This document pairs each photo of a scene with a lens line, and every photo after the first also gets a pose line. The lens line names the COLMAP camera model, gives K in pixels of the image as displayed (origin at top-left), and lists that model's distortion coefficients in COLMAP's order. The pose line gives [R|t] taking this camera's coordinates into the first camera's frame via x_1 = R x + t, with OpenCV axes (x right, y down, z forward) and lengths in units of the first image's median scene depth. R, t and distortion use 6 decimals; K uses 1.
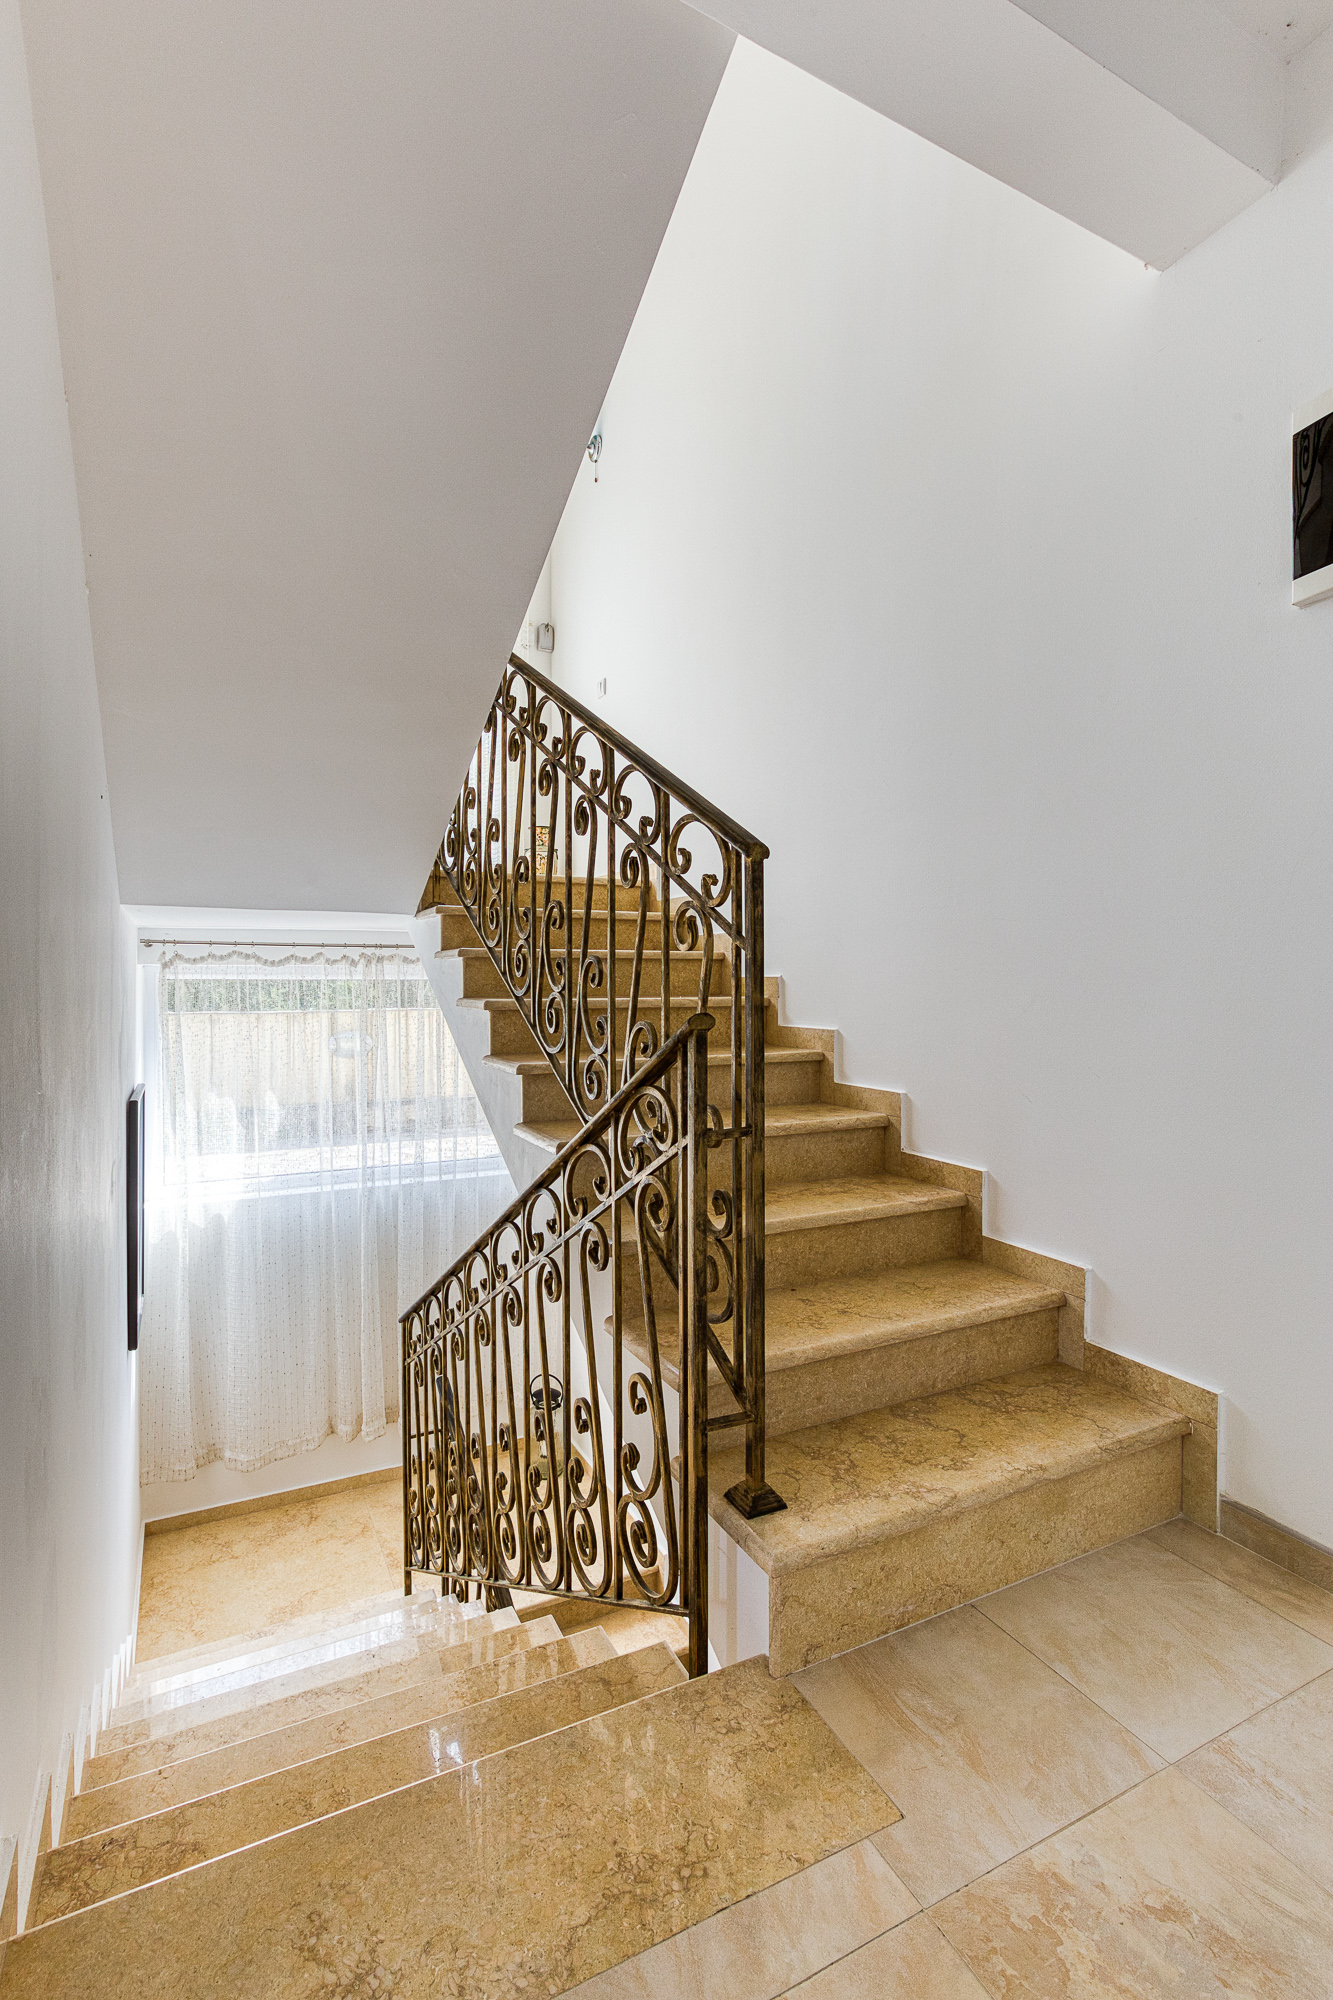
lens RADIAL K [[917.1, 0, 631.6], [0, 917.1, 997.1], [0, 0, 1]] dist [-0.009586, 0.003520]
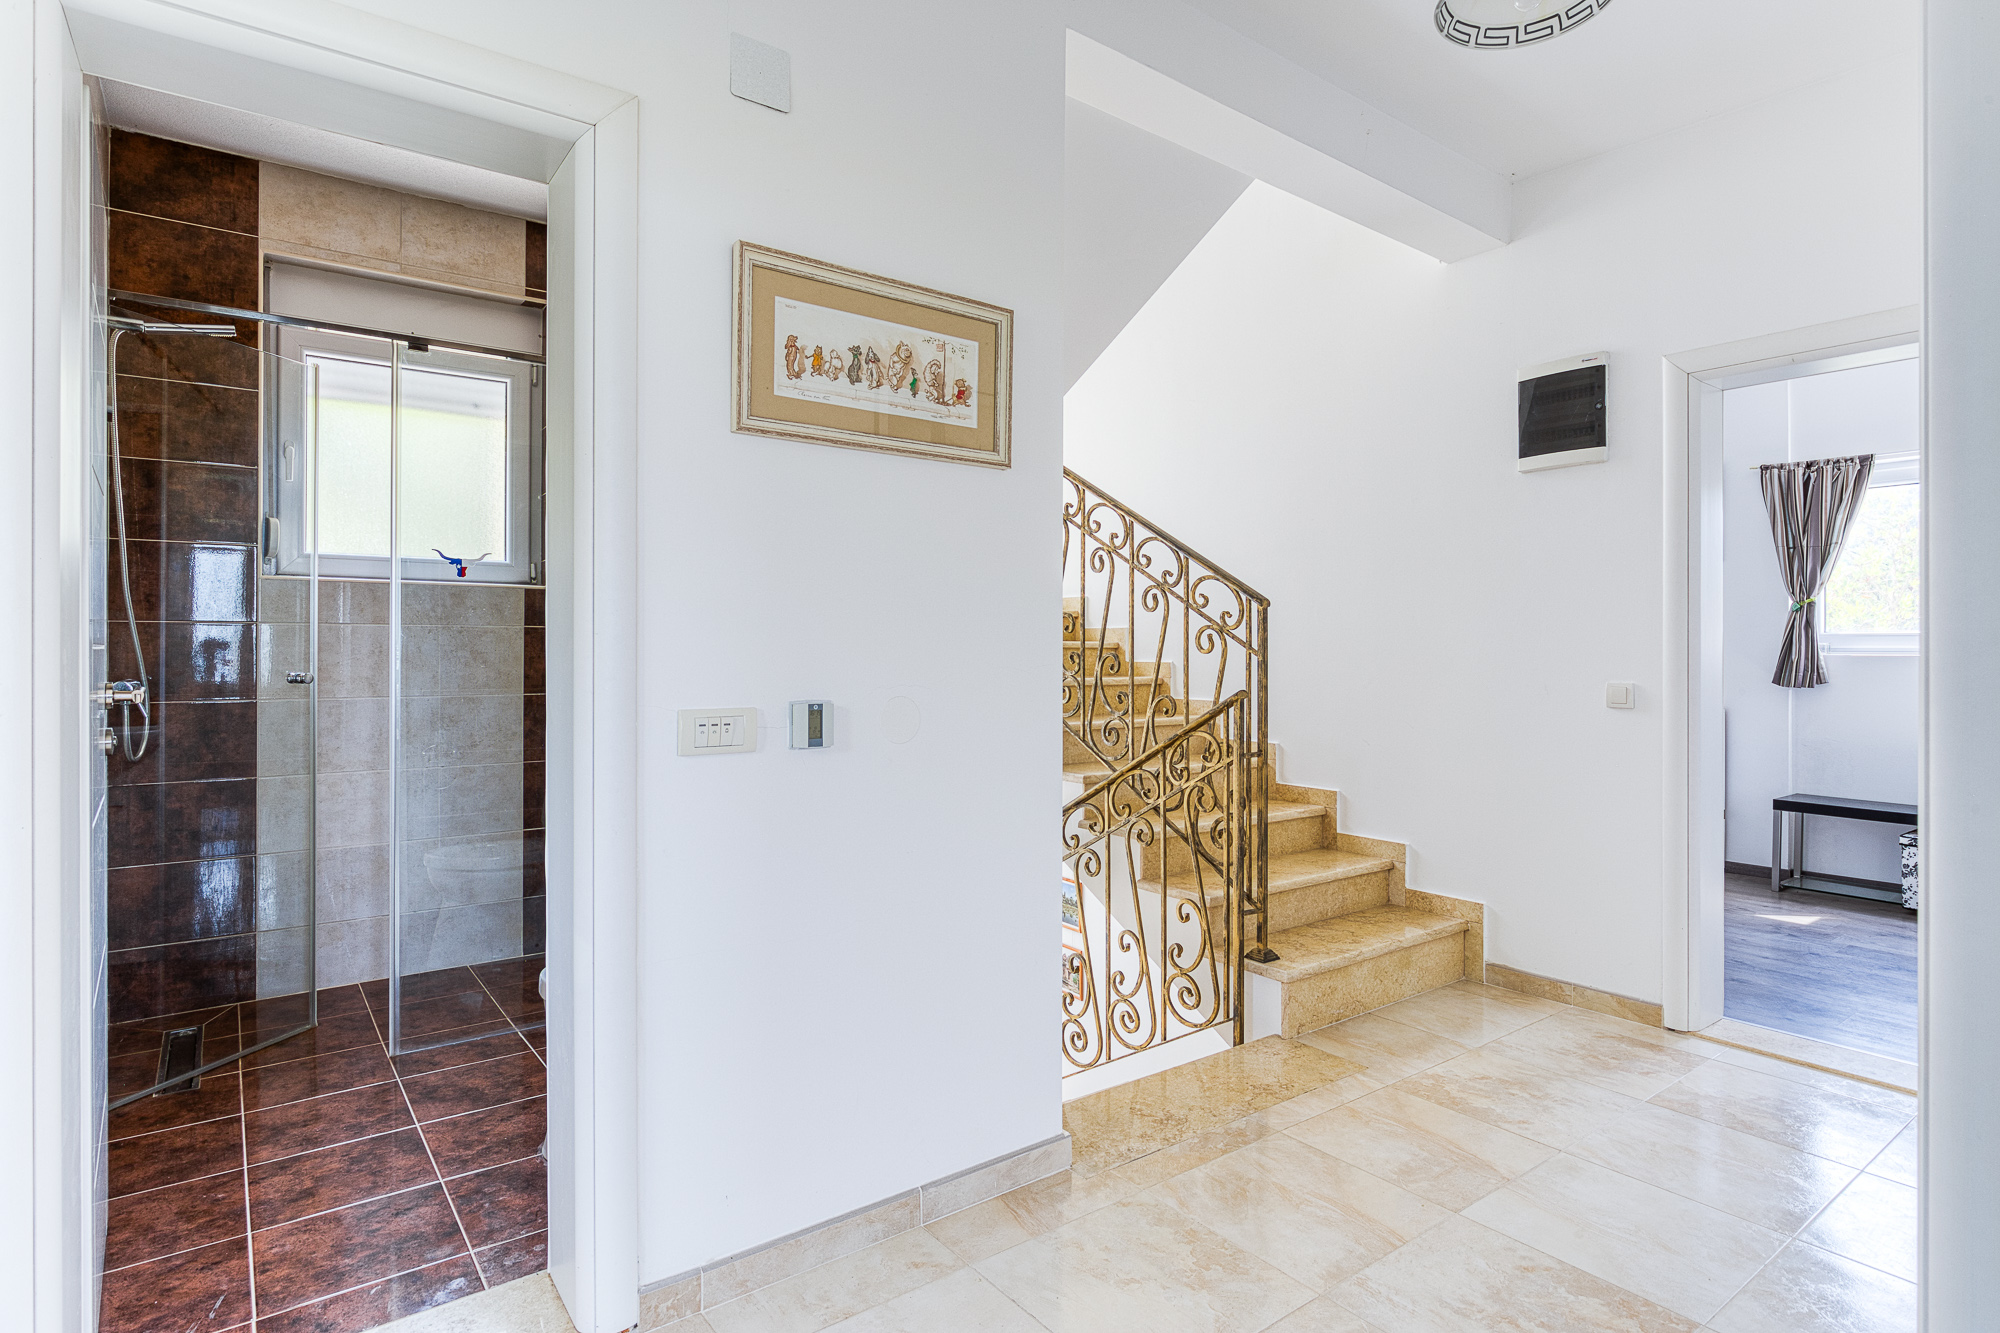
lens RADIAL K [[1052.9, 0, 1006.5], [0, 1052.9, 651.1], [0, 0, 1]] dist [-0.001278, -0.001017]
pose [[0.980501, 0.002596, 0.196499, -0.787752], [0.000818, 0.999850, -0.017290, -0.024165], [-0.196515, 0.017114, 0.980352, -0.977983]]
